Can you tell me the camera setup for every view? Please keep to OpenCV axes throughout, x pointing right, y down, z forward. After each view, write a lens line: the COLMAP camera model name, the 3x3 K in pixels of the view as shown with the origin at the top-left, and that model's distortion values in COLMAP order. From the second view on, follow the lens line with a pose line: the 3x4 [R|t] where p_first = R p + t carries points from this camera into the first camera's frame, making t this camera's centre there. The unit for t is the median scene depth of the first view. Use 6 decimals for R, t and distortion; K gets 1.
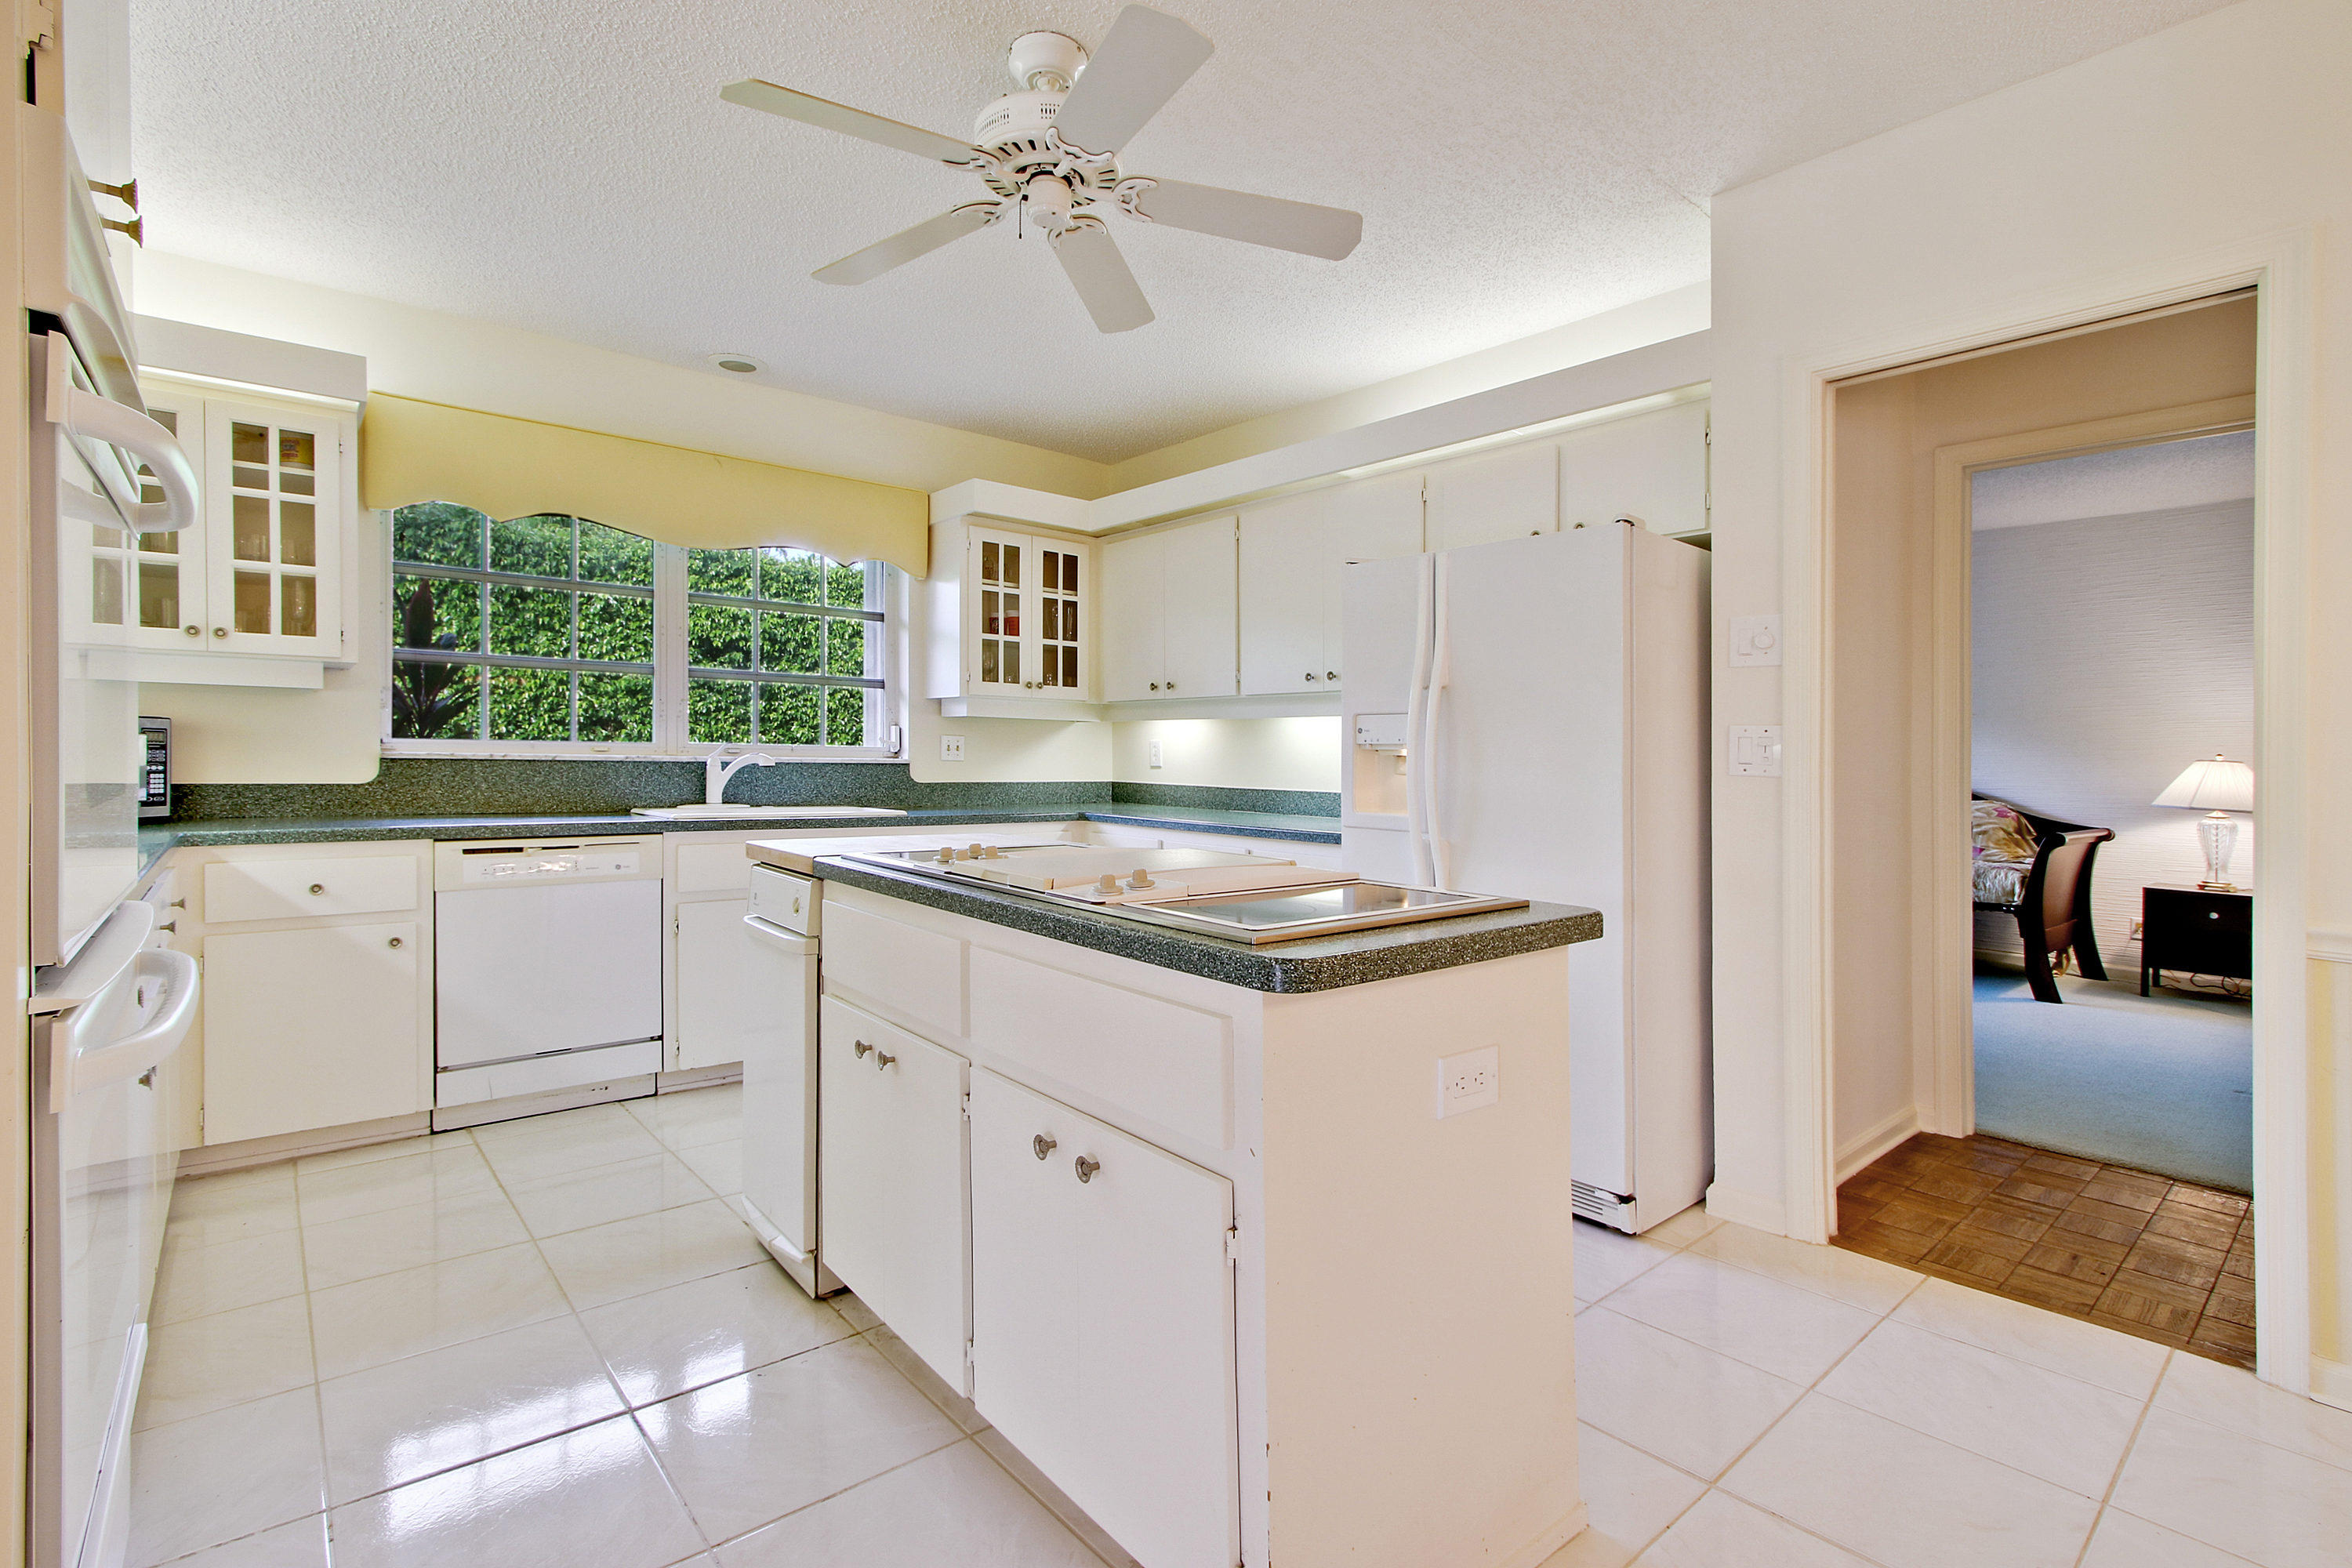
lens RADIAL K [[1077.6, 0, 1161.5], [0, 1077.6, 757.3], [0, 0, 1]] dist [-0.024416, 0.000473]
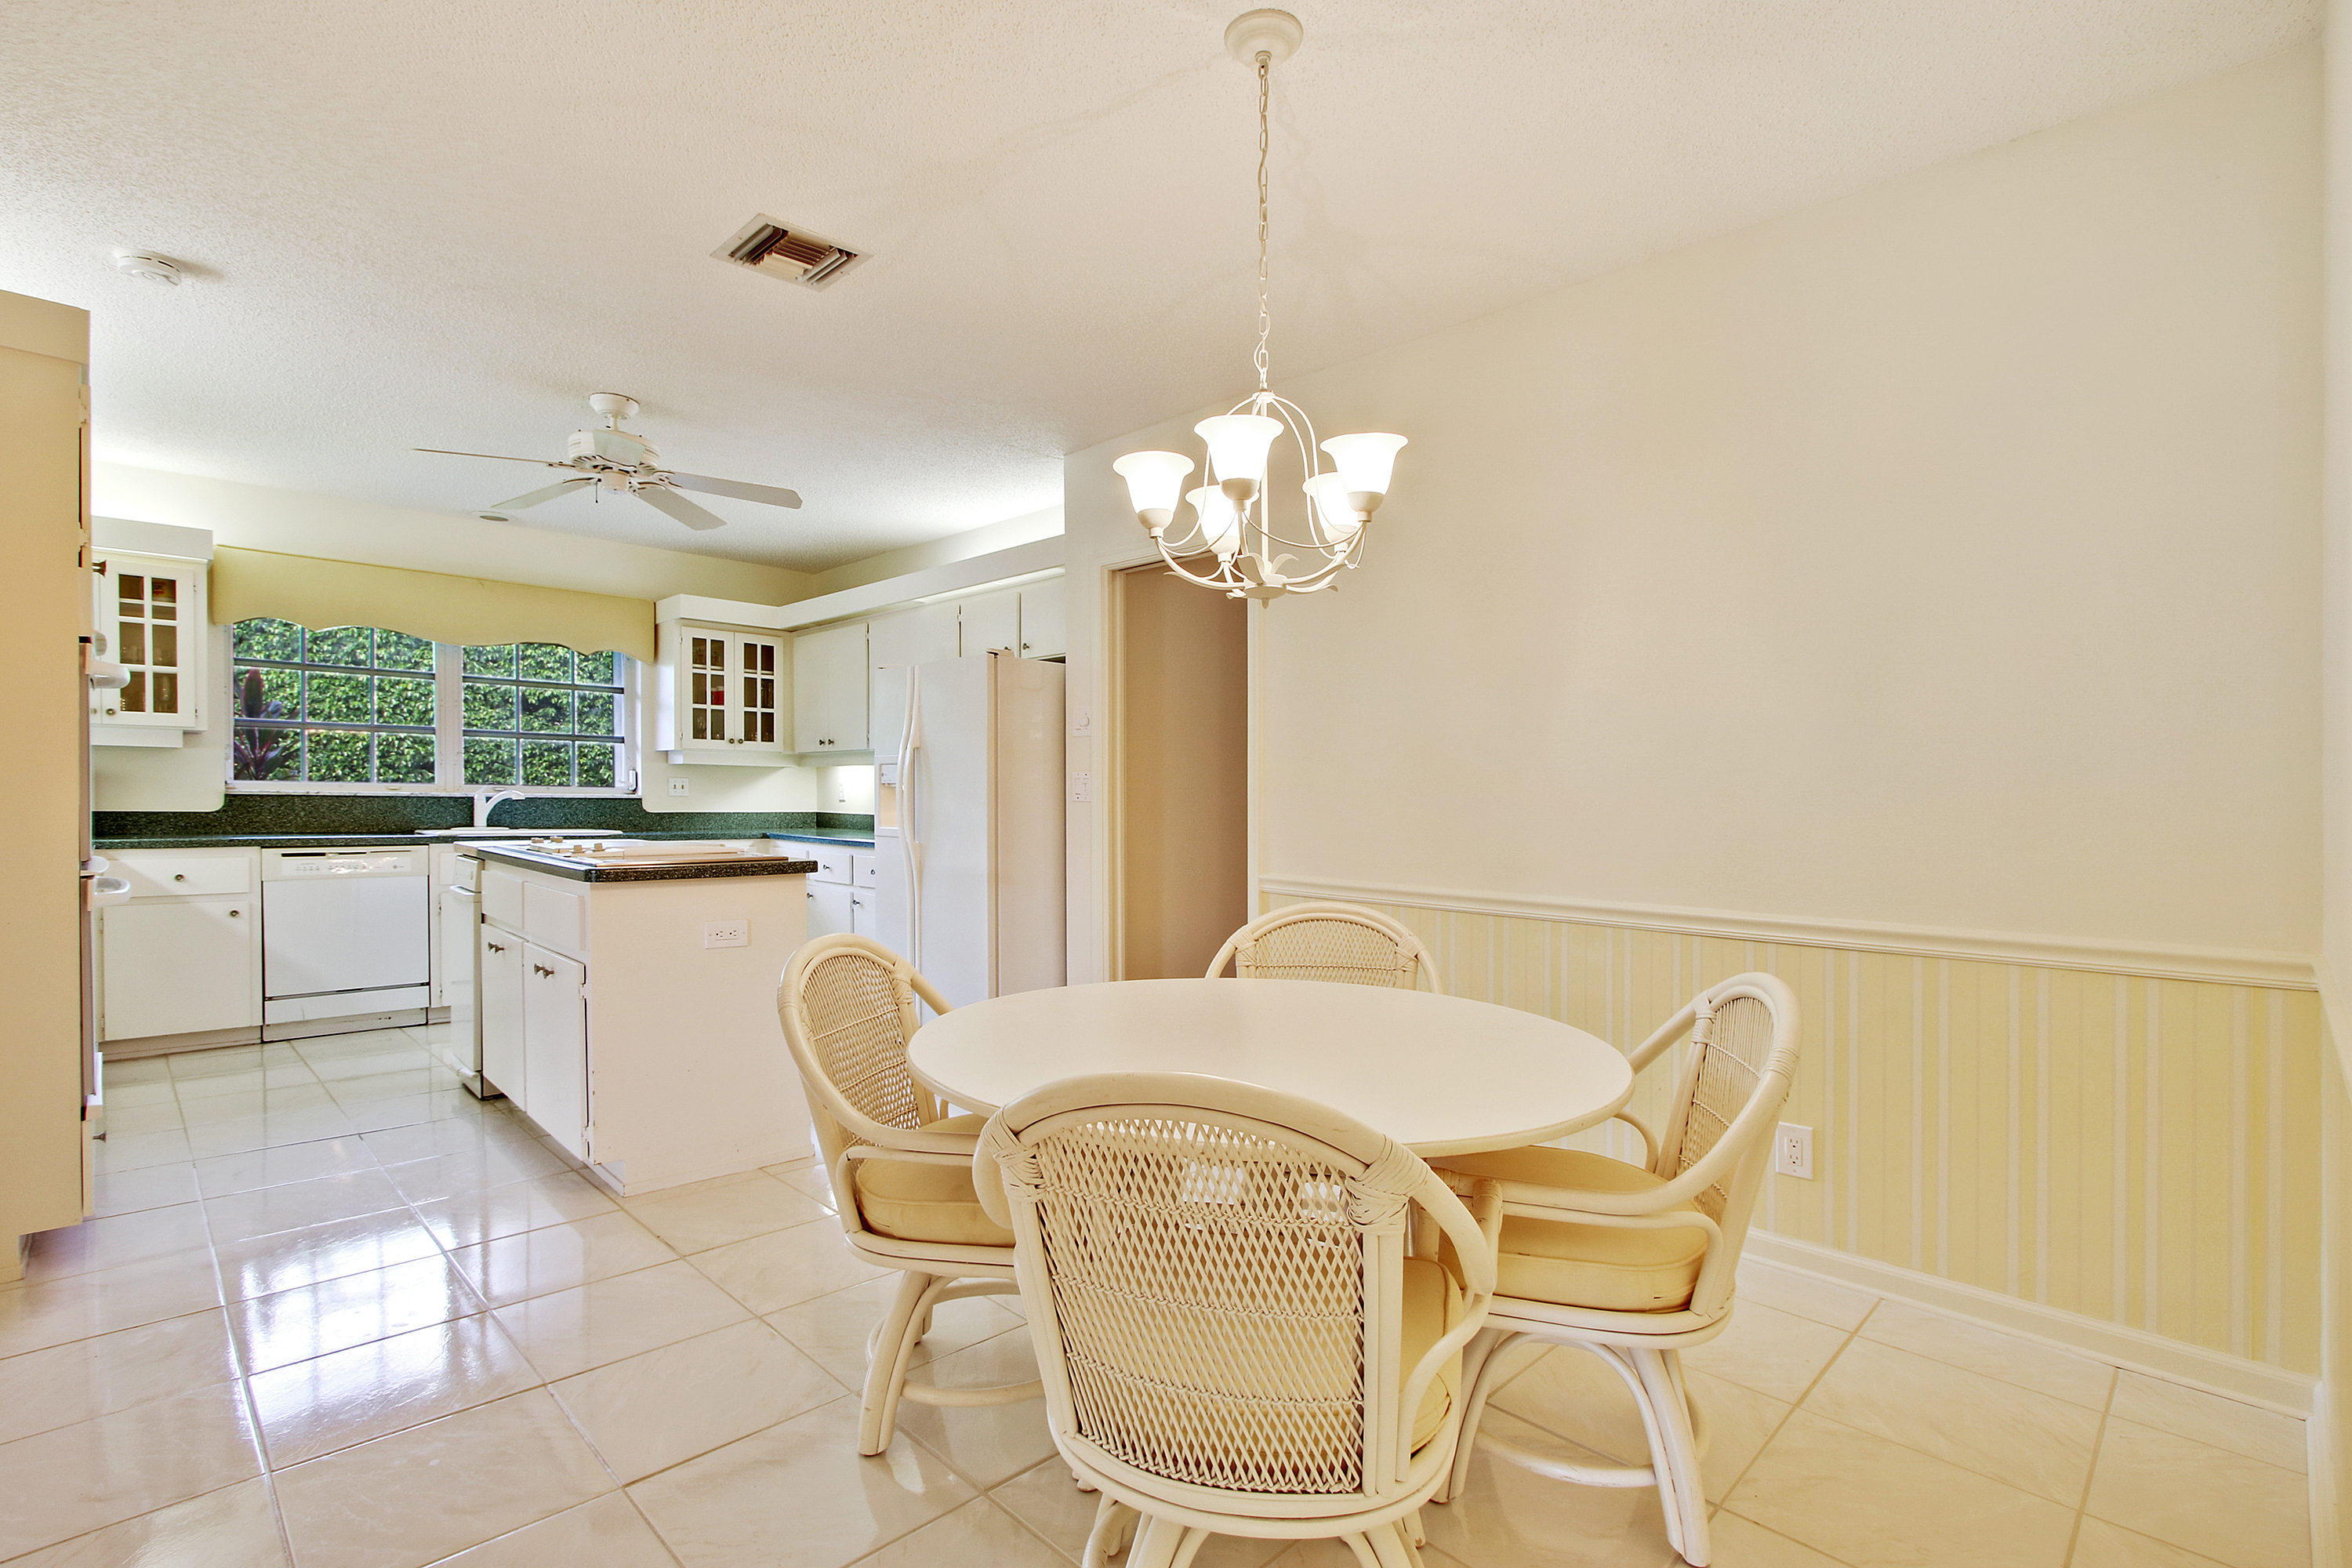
lens RADIAL K [[1077.6, 0, 1191.0], [0, 1077.6, 800.8], [0, 0, 1]] dist [-0.024416, 0.000473]
pose [[0.995217, -0.003218, 0.097635, 0.390722], [0.002894, 0.999990, 0.003461, 0.007588], [-0.097645, -0.003162, 0.995216, -0.503845]]
